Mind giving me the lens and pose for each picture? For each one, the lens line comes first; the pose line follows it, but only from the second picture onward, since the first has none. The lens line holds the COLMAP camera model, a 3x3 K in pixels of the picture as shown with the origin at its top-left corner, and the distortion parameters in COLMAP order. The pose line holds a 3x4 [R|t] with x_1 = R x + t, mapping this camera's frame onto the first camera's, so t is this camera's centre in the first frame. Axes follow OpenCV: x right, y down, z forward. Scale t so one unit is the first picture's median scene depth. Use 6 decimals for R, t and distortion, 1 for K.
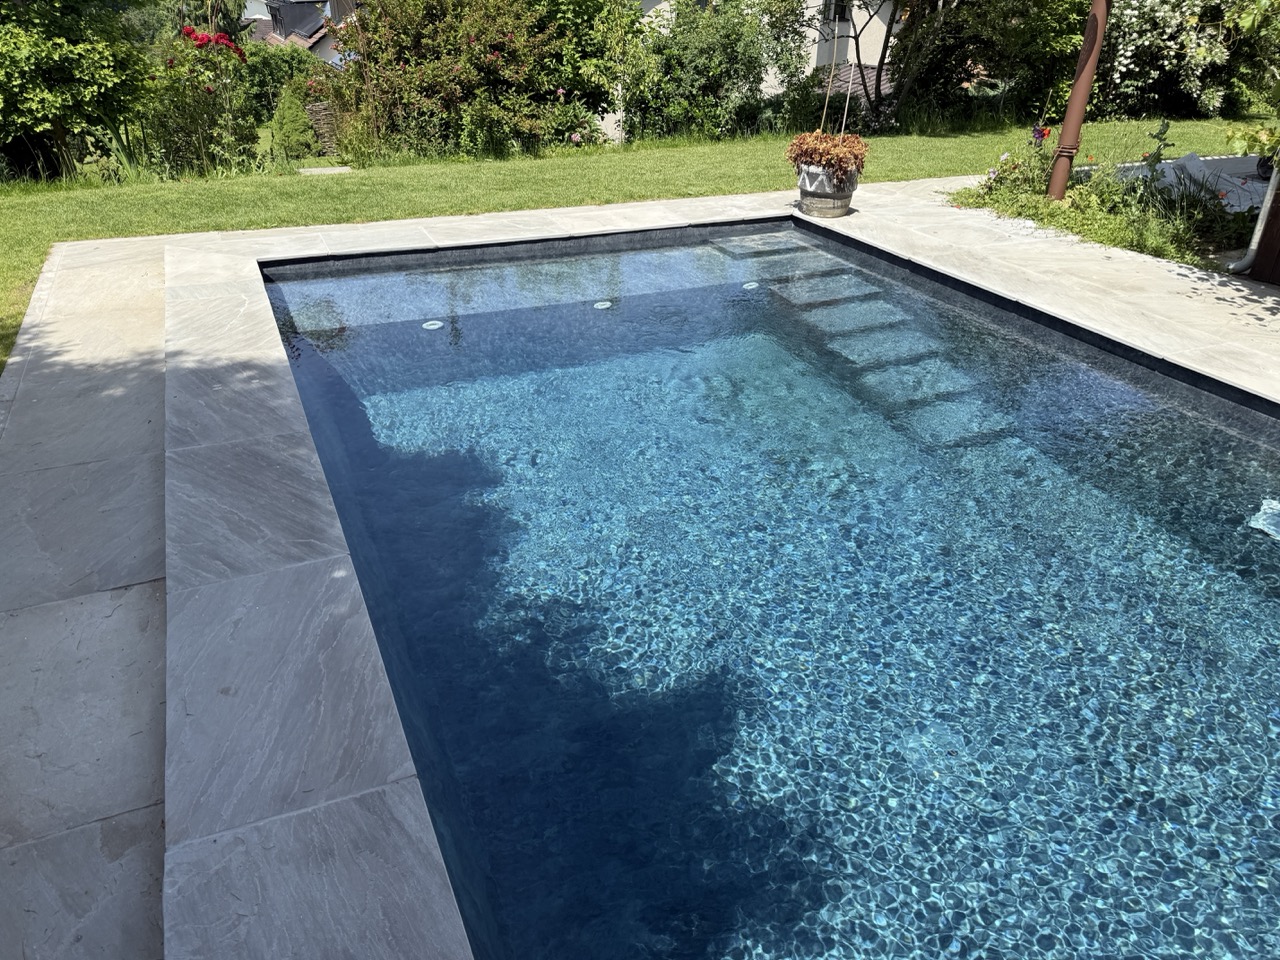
lens RADIAL K [[901.2, 0, 636.8], [0, 901.2, 487.2], [0, 0, 1]] dist [0.029902, -0.032460]
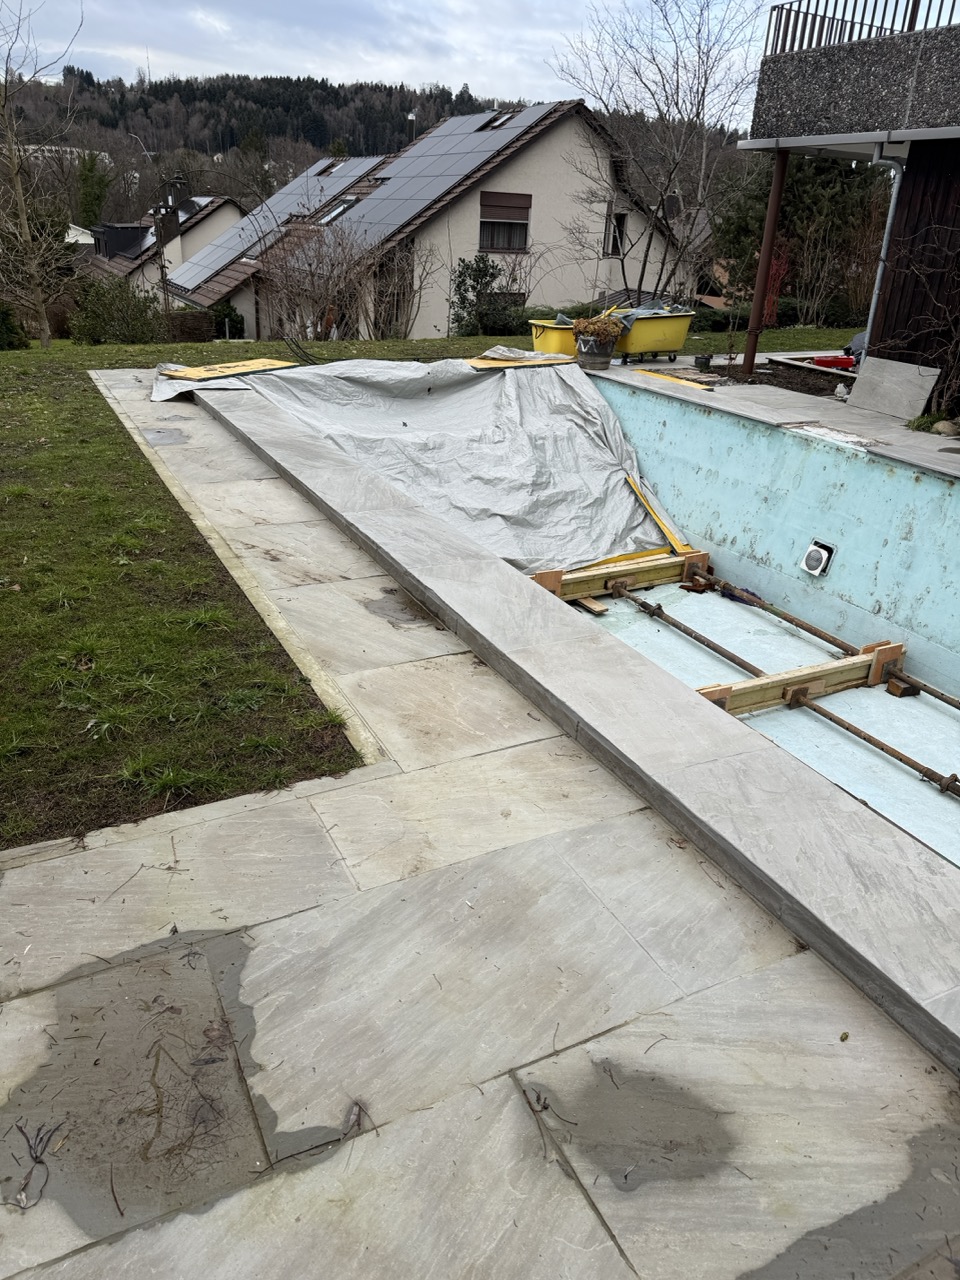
lens RADIAL K [[901.2, 0, 484.1], [0, 901.2, 630.5], [0, 0, 1]] dist [0.029902, -0.032460]
pose [[0.998209, -0.000036, 0.059824, -0.062013], [0.005049, 0.996483, -0.083639, 0.243581], [-0.059610, 0.083791, 0.994699, -0.422671]]
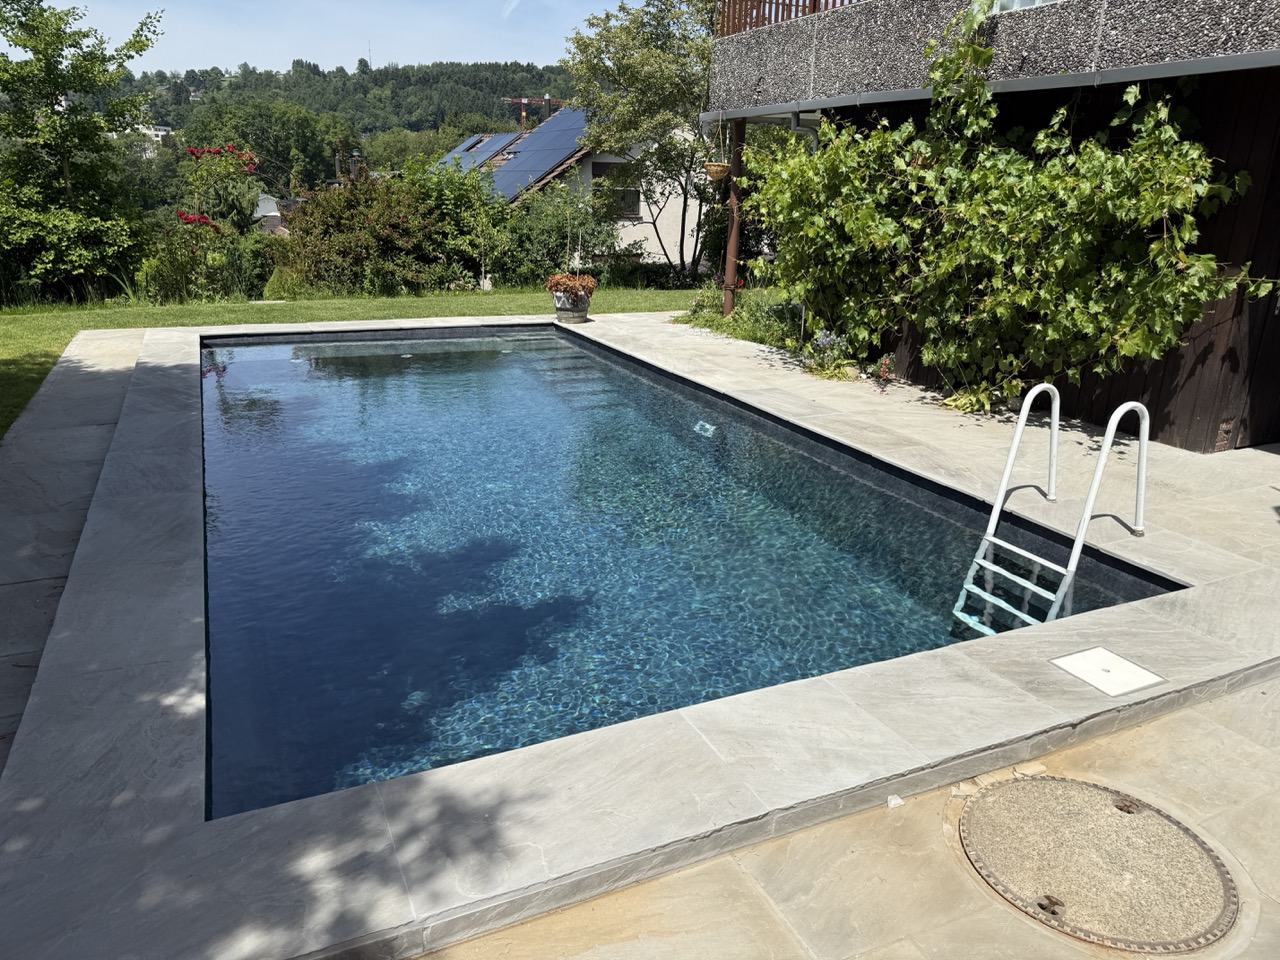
lens RADIAL K [[901.2, 0, 636.6], [0, 901.2, 472.7], [0, 0, 1]] dist [0.029902, -0.032460]
pose [[0.999957, -0.001423, 0.009120, 0.292153], [0.003222, 0.979714, -0.200375, 0.262488], [-0.008650, 0.200396, 0.979677, -0.471287]]
